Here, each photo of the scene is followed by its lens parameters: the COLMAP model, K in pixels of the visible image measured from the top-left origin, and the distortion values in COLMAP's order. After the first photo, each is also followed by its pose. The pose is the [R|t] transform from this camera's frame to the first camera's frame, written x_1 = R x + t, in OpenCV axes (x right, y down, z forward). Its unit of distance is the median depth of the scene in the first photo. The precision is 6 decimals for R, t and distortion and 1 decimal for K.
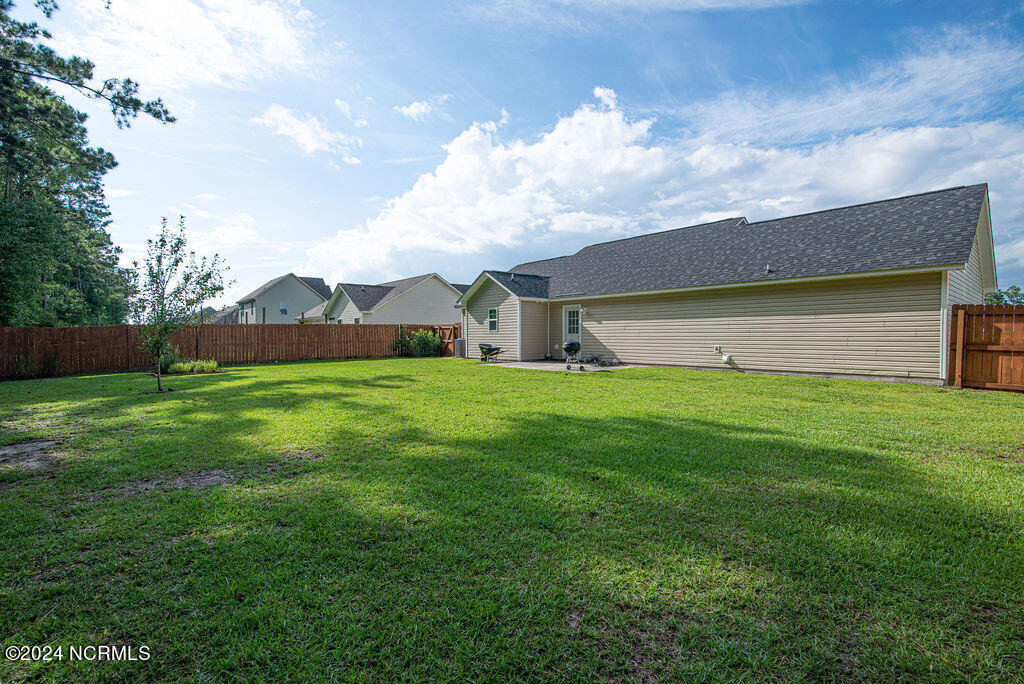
lens RADIAL K [[475.5, 0, 538.3], [0, 475.5, 342.7], [0, 0, 1]] dist [0.009279, -0.000268]
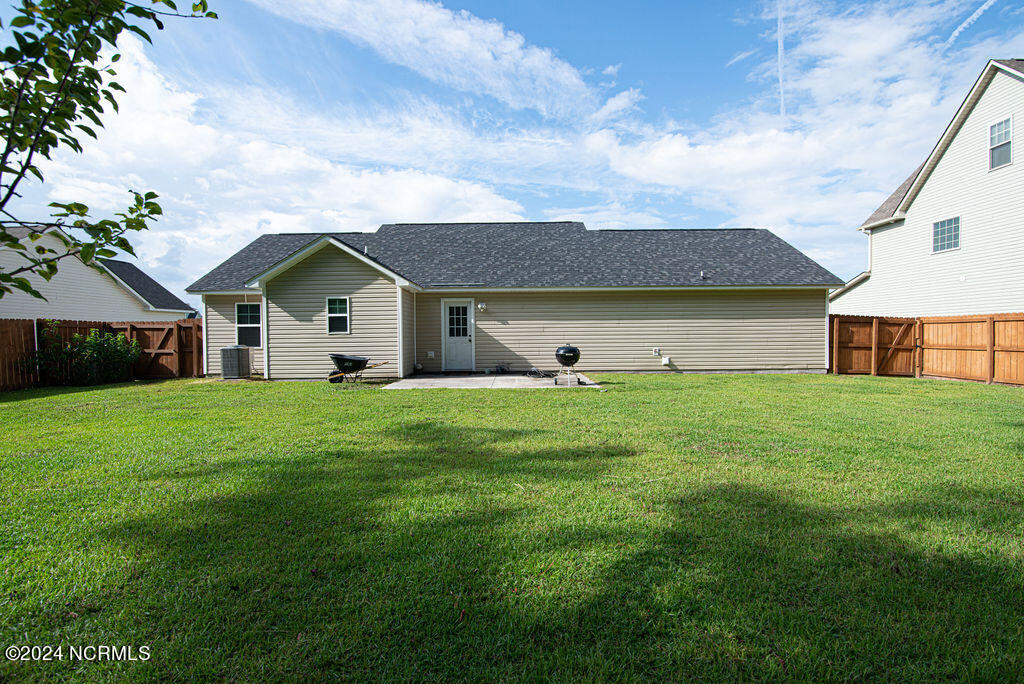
lens RADIAL K [[475.7, 0, 512.0], [0, 475.7, 342.0], [0, 0, 1]] dist [0.001899, -0.000009]
pose [[0.673523, -0.008226, 0.739120, -0.431298], [0.018367, 0.999816, -0.005610, -0.004811], [-0.738938, 0.017354, 0.673550, 0.432033]]
